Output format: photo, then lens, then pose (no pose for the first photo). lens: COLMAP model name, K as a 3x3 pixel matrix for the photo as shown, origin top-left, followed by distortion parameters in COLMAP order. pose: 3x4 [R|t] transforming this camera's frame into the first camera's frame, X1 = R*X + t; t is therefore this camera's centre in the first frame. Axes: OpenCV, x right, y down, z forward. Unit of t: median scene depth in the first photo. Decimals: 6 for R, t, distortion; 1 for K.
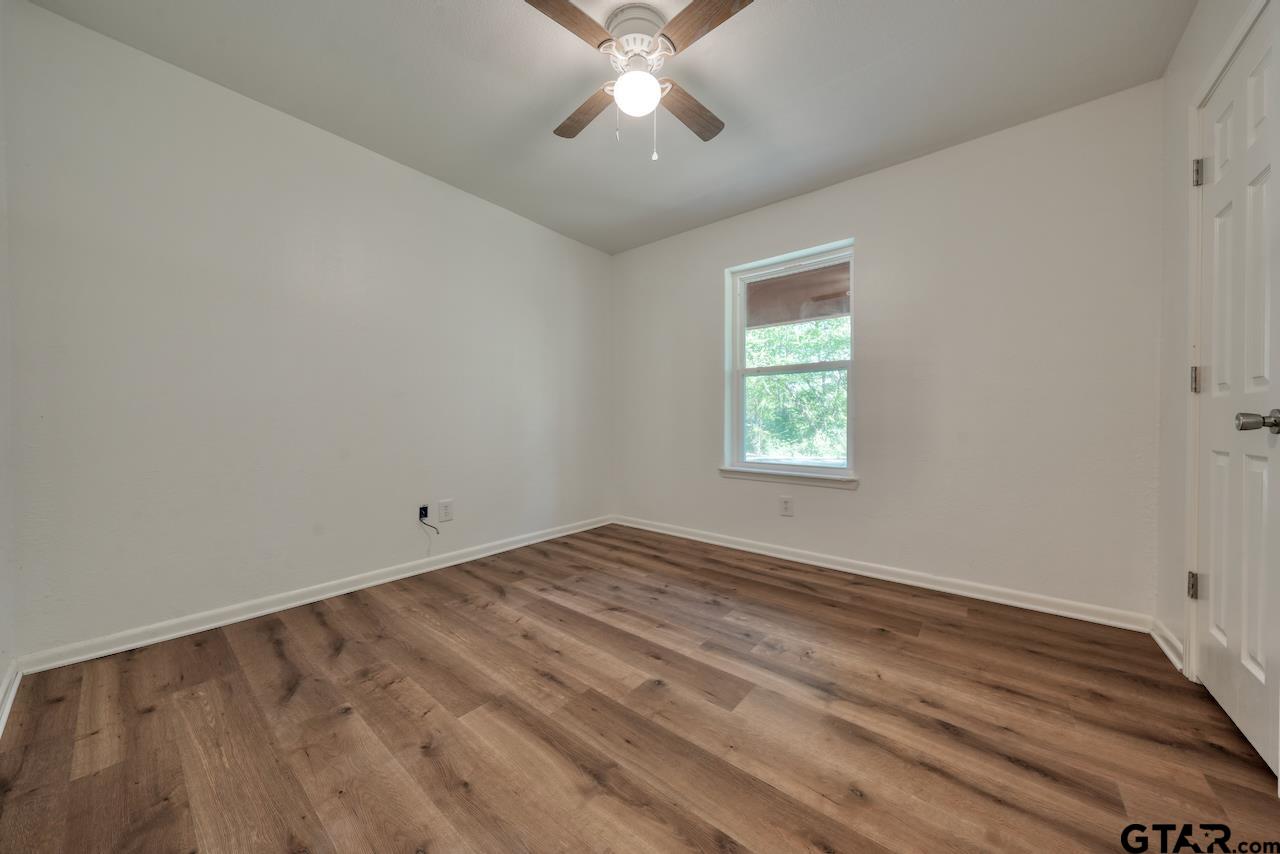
lens RADIAL K [[412.5, 0, 673.4], [0, 412.5, 426.0], [0, 0, 1]] dist [-0.000955, 0.000000]
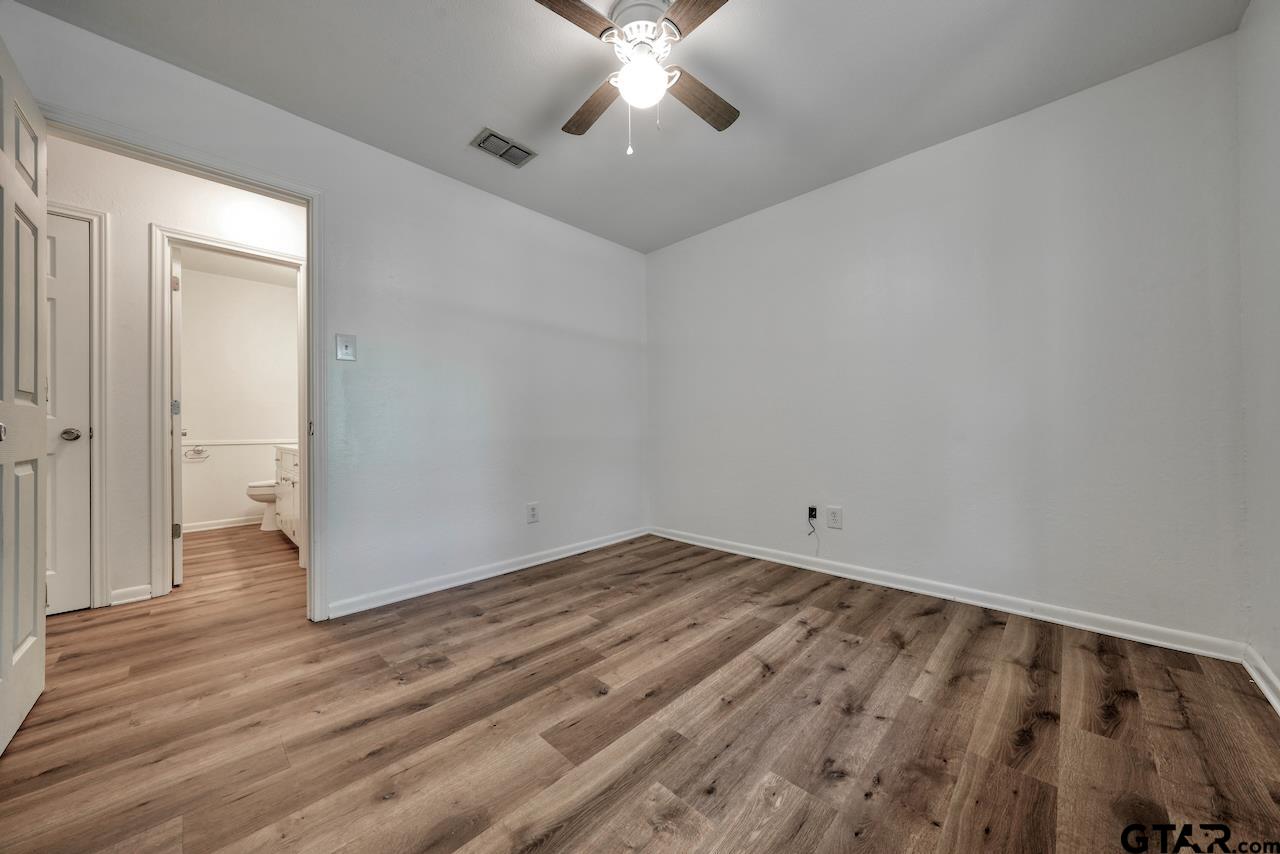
lens RADIAL K [[461.8, 0, 642.4], [0, 461.8, 426.4], [0, 0, 1]] dist [-0.004948, 0.000103]
pose [[-0.116763, -0.003297, -0.993154, 0.914106], [-0.003030, 0.999991, -0.002963, -0.004934], [0.993155, 0.002663, -0.116772, 1.070669]]
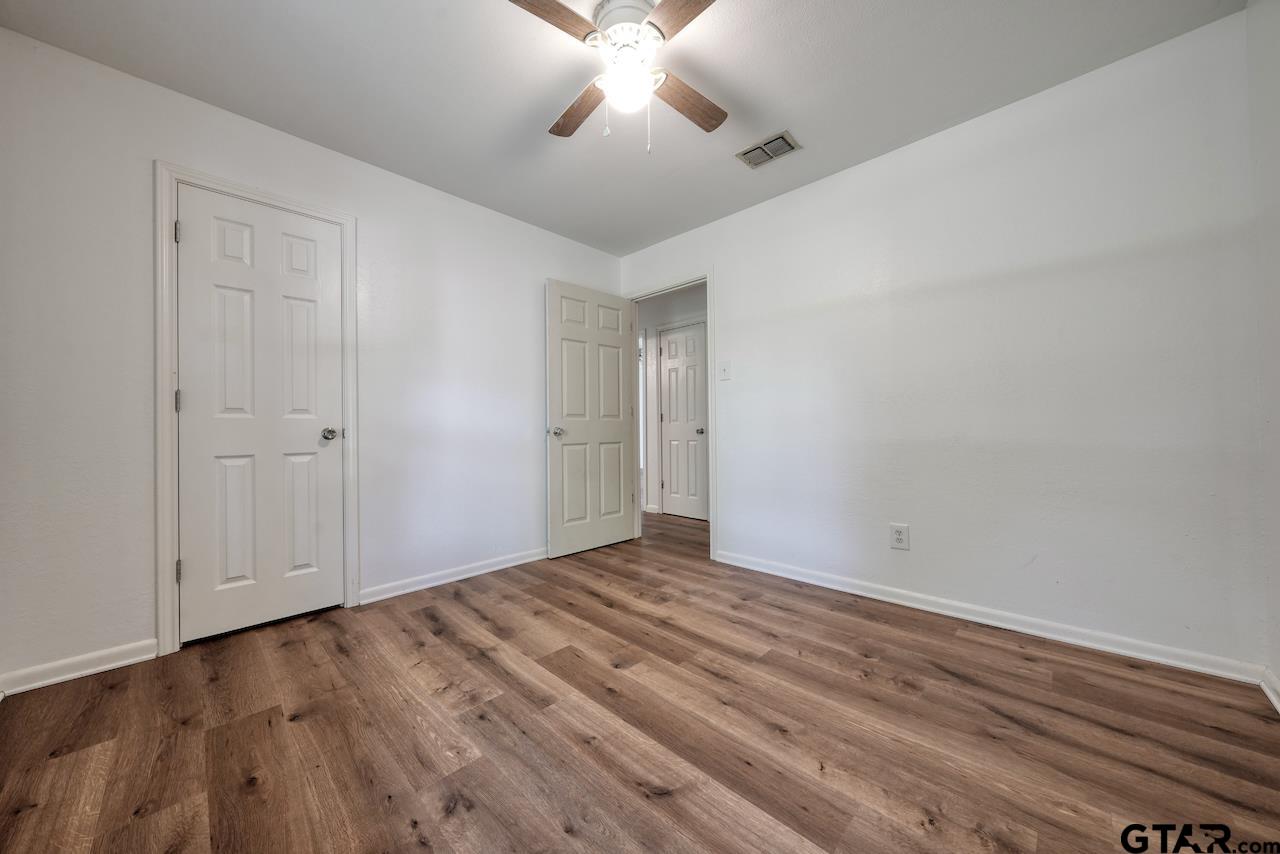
lens RADIAL K [[461.8, 0, 642.4], [0, 461.8, 426.4], [0, 0, 1]] dist [-0.004948, 0.000103]
pose [[-0.987236, 0.009555, 0.158977, -0.268052], [0.010376, 0.999937, 0.004336, -0.021925], [-0.158926, 0.005930, -0.987273, 1.938730]]
